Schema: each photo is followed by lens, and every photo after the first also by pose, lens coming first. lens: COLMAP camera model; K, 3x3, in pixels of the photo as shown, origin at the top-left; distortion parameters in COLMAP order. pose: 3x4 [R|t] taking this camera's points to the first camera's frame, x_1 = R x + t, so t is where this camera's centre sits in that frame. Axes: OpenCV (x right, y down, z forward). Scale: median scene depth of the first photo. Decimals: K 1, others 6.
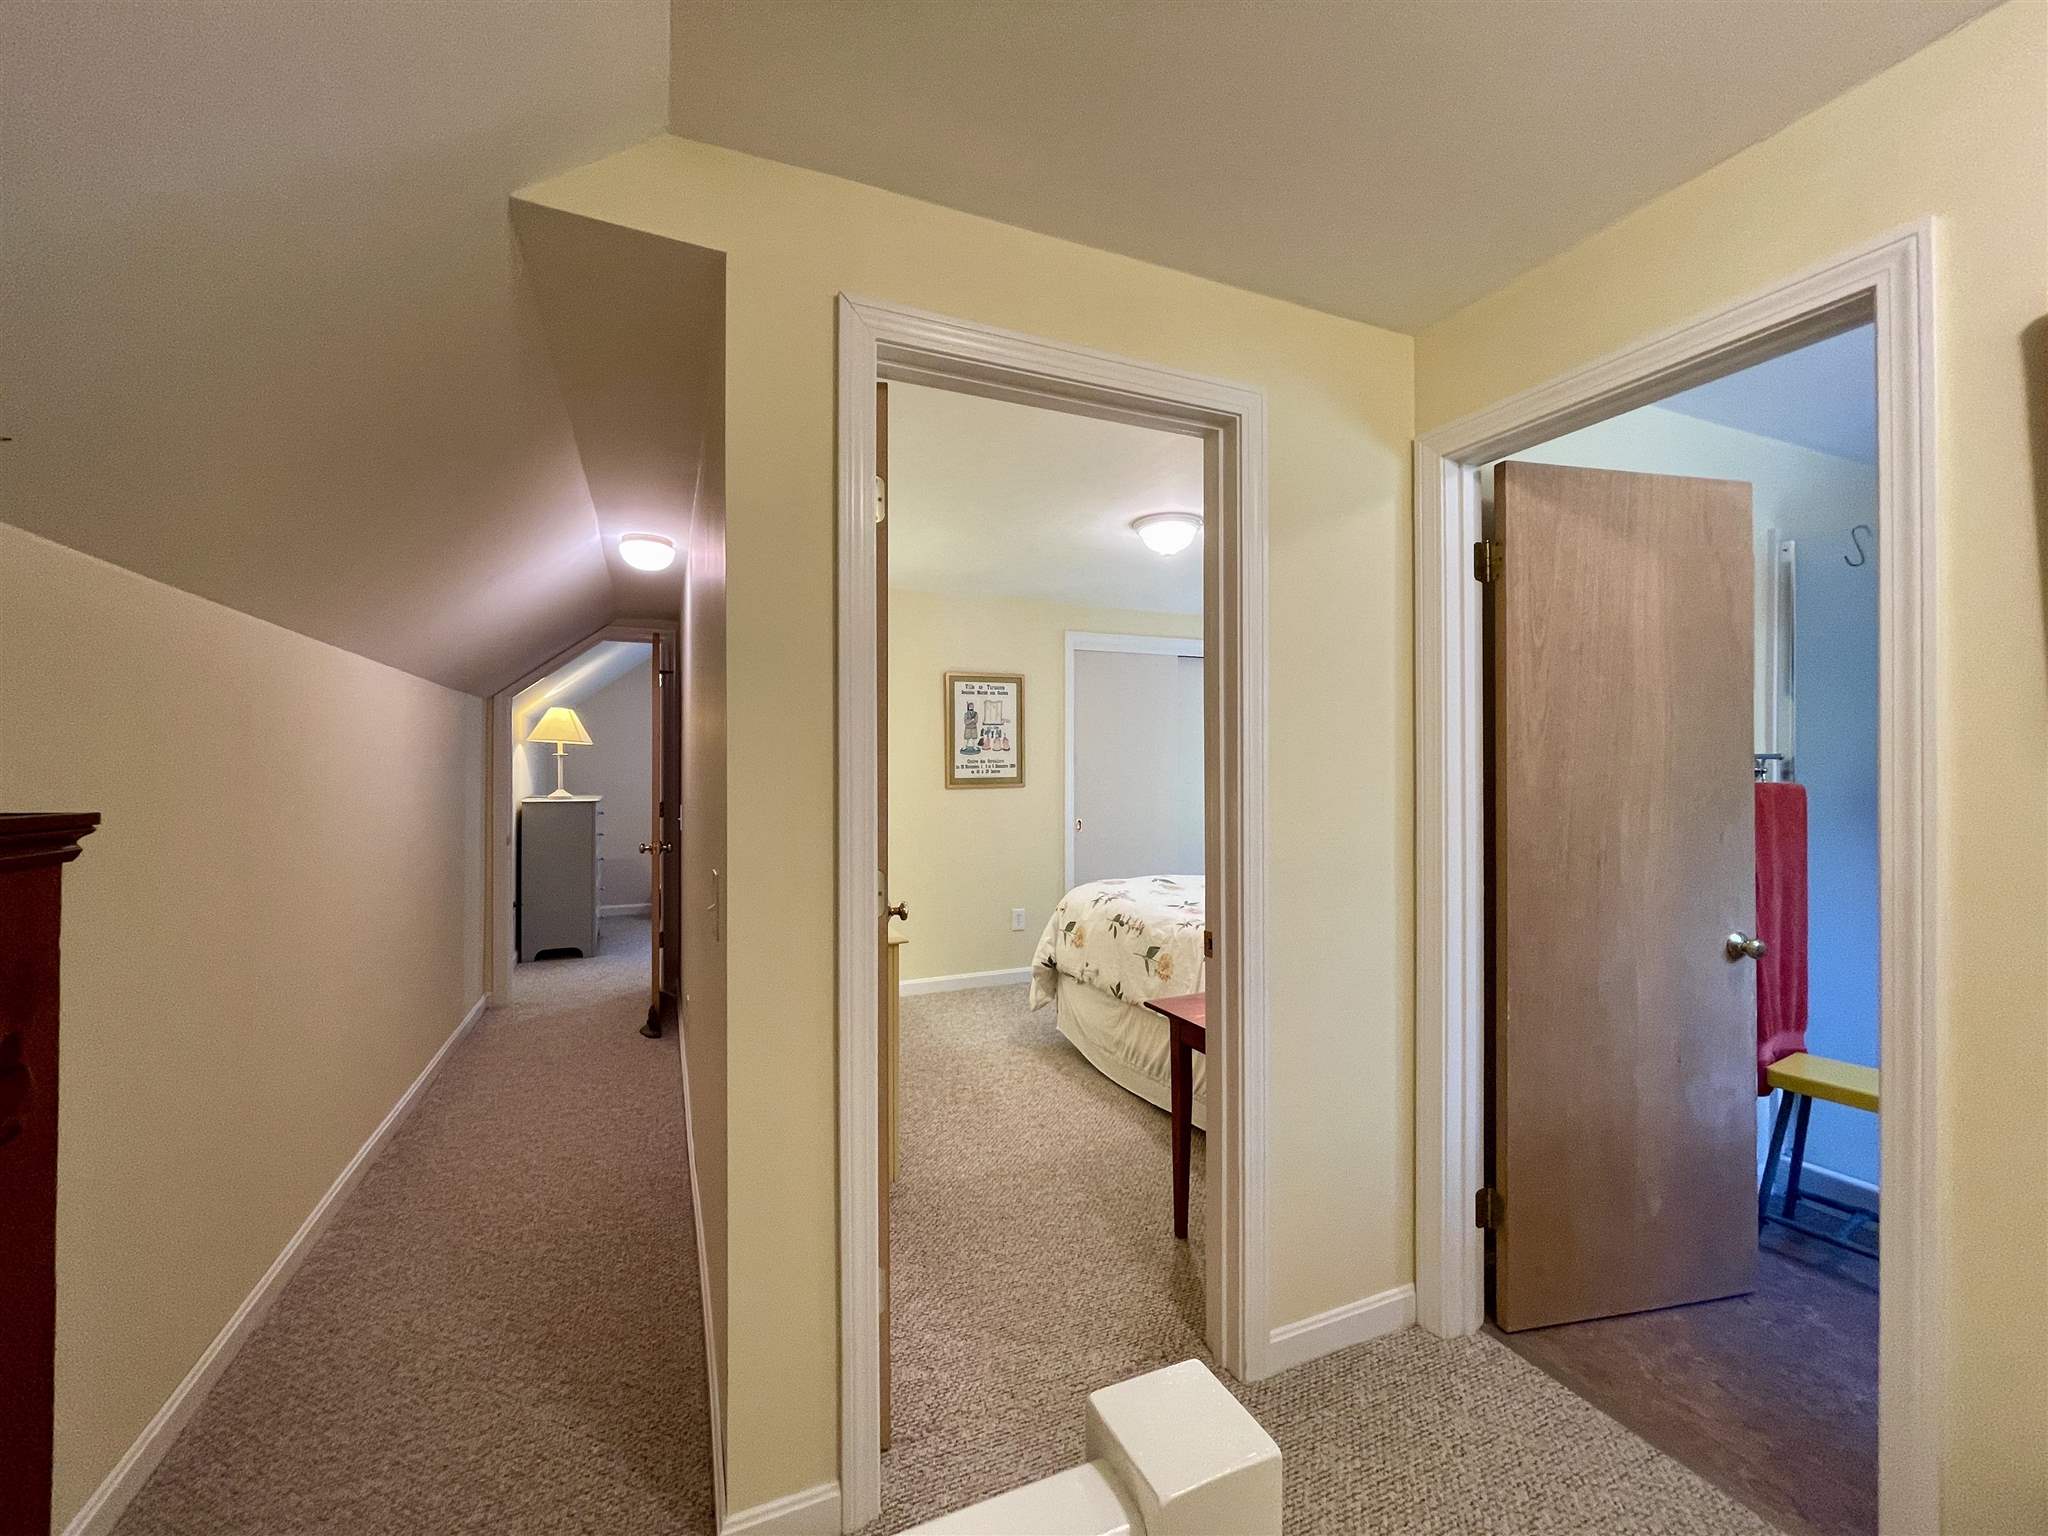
lens RADIAL K [[830.0, 0, 1013.2], [0, 830.0, 762.2], [0, 0, 1]] dist [-0.000670, -0.000443]
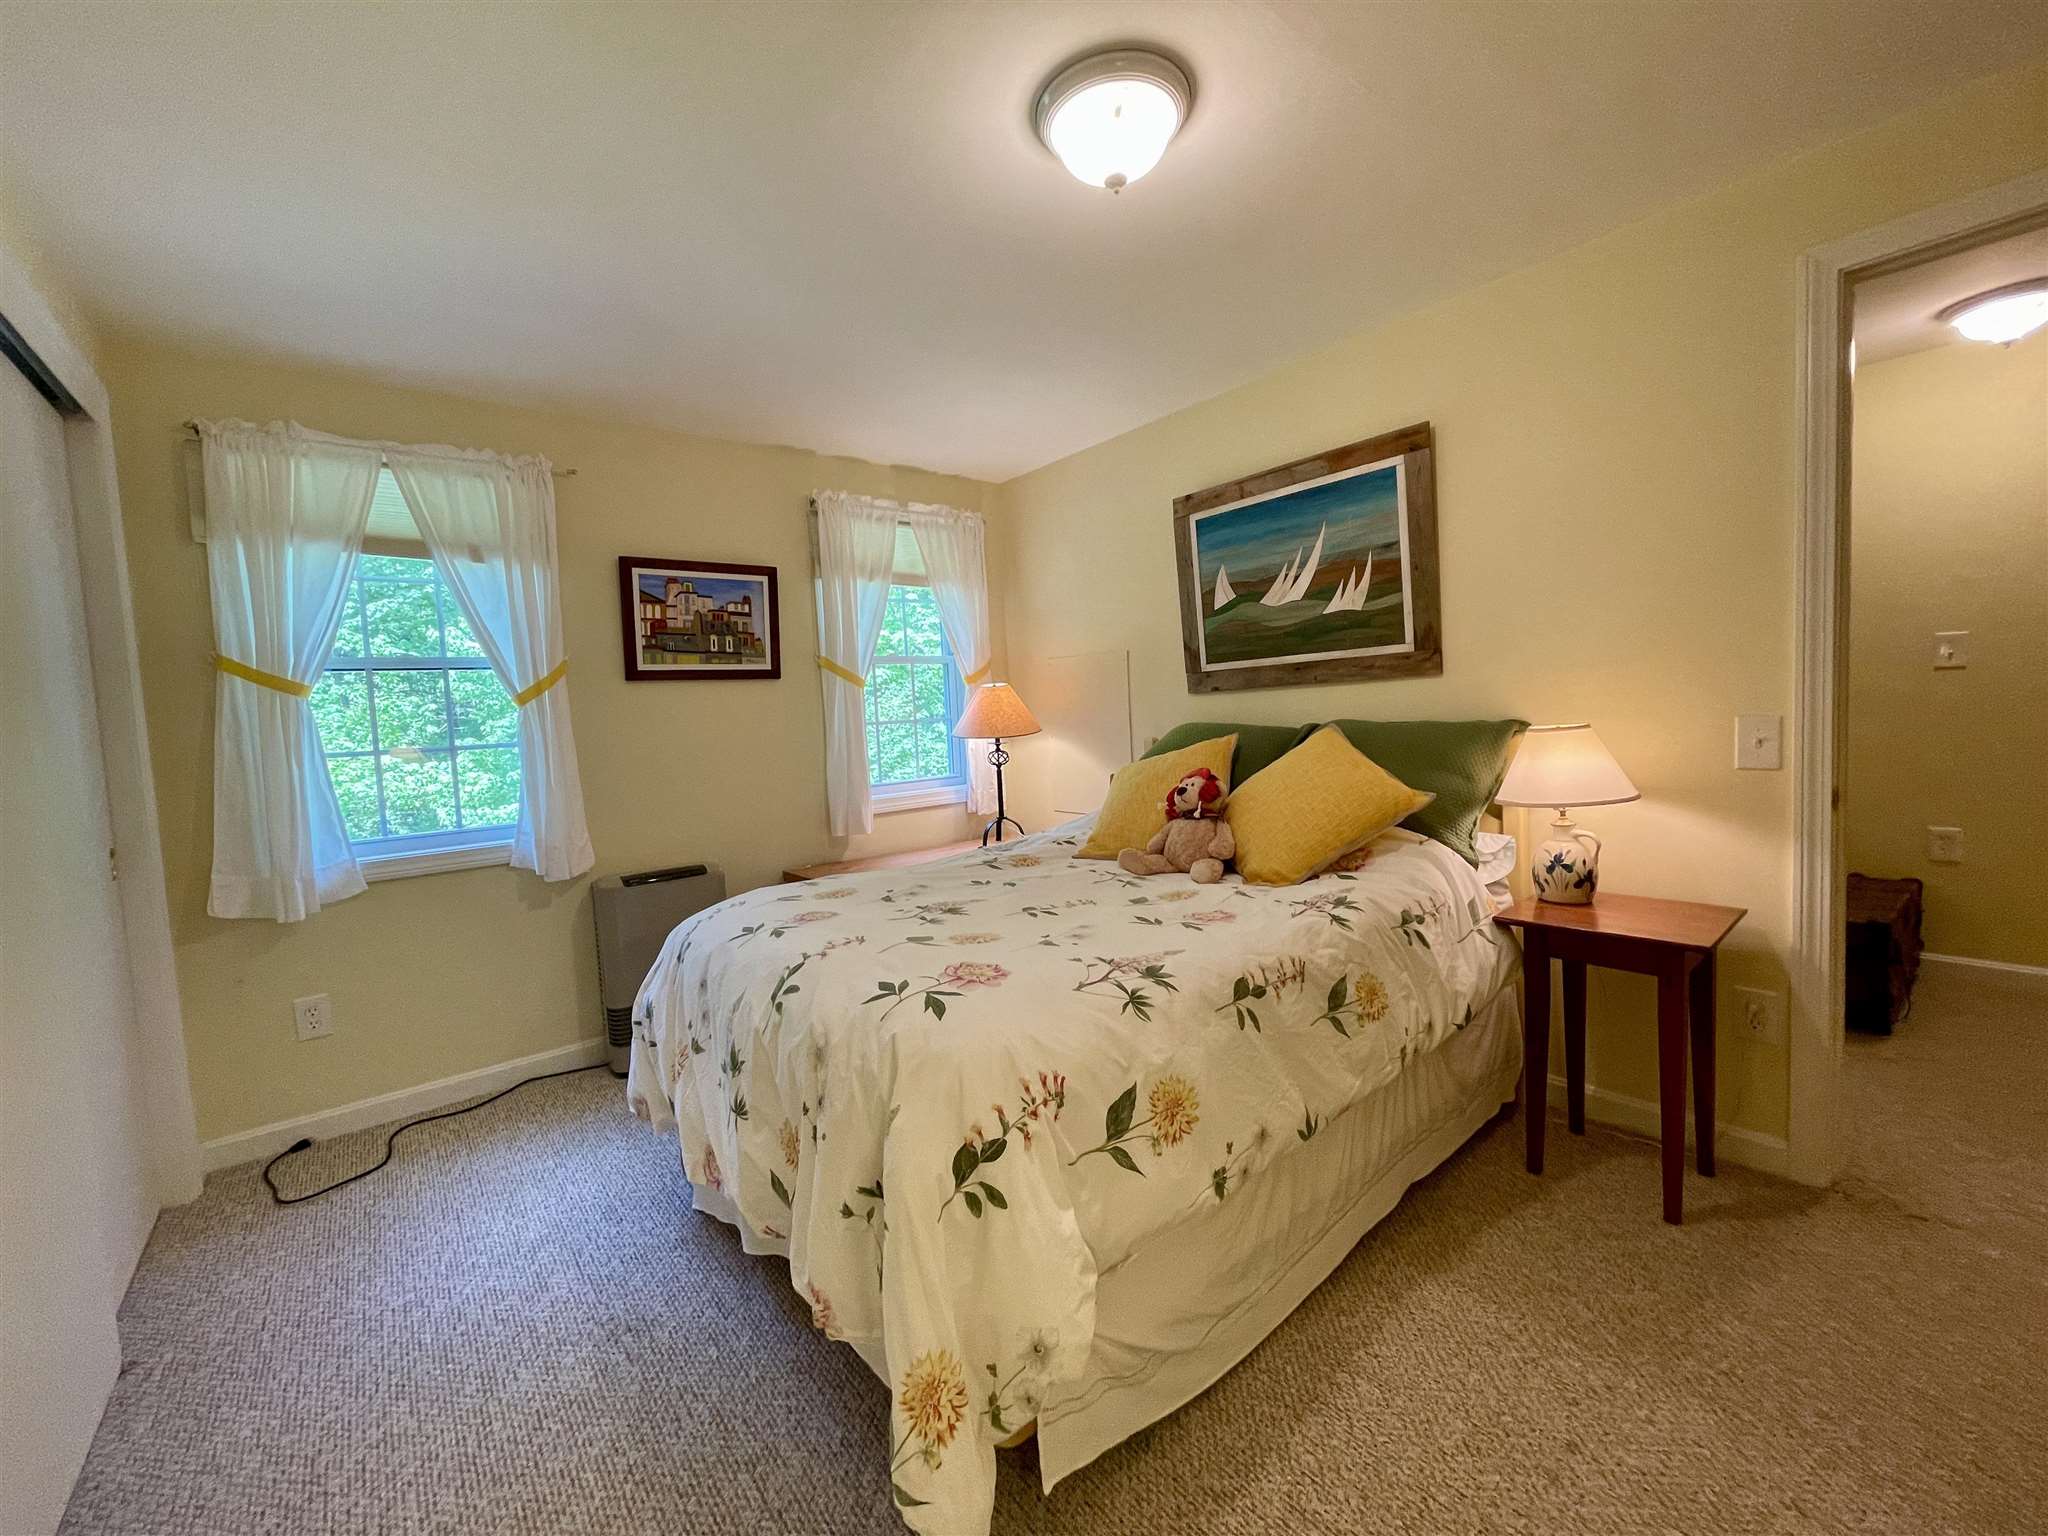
lens RADIAL K [[830.0, 0, 1013.2], [0, 830.0, 762.2], [0, 0, 1]] dist [-0.000670, -0.000443]
pose [[-0.259081, -0.050122, 0.964554, -0.228627], [0.047985, 0.996751, 0.064683, 0.032004], [-0.964663, 0.063042, -0.255834, 1.087908]]
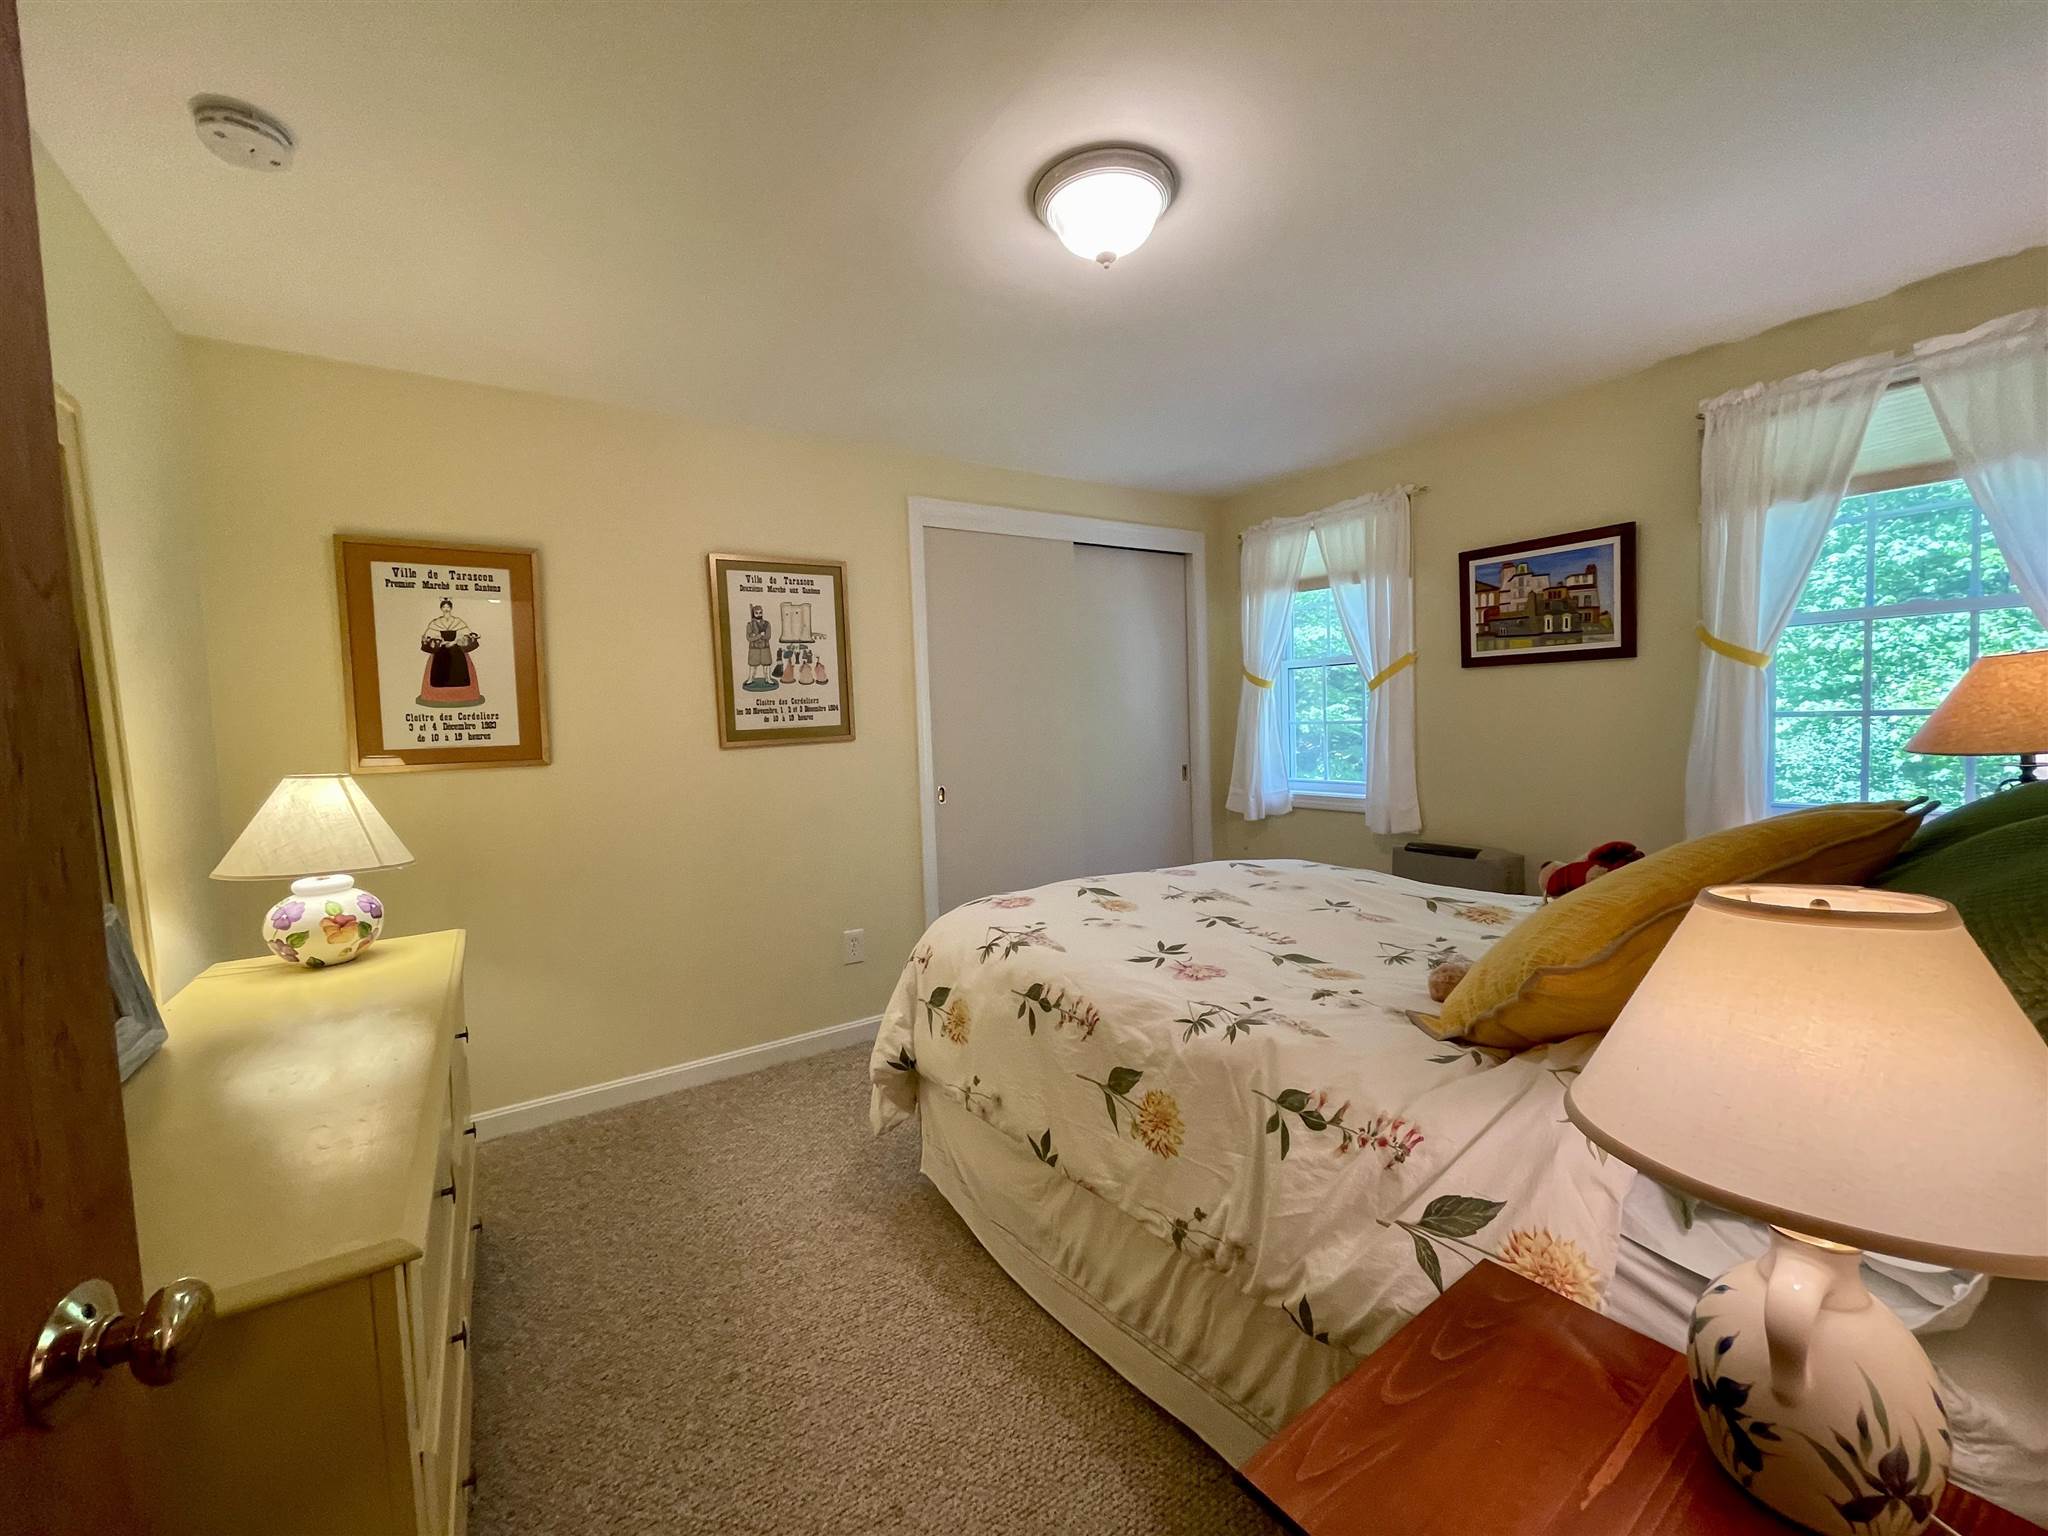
lens RADIAL K [[830.0, 0, 1013.2], [0, 830.0, 762.2], [0, 0, 1]] dist [-0.000670, -0.000443]
pose [[0.983608, -0.045555, 0.174470, 0.028881], [0.036172, 0.997742, 0.056589, 0.019676], [-0.176654, -0.049351, 0.983035, 0.464525]]
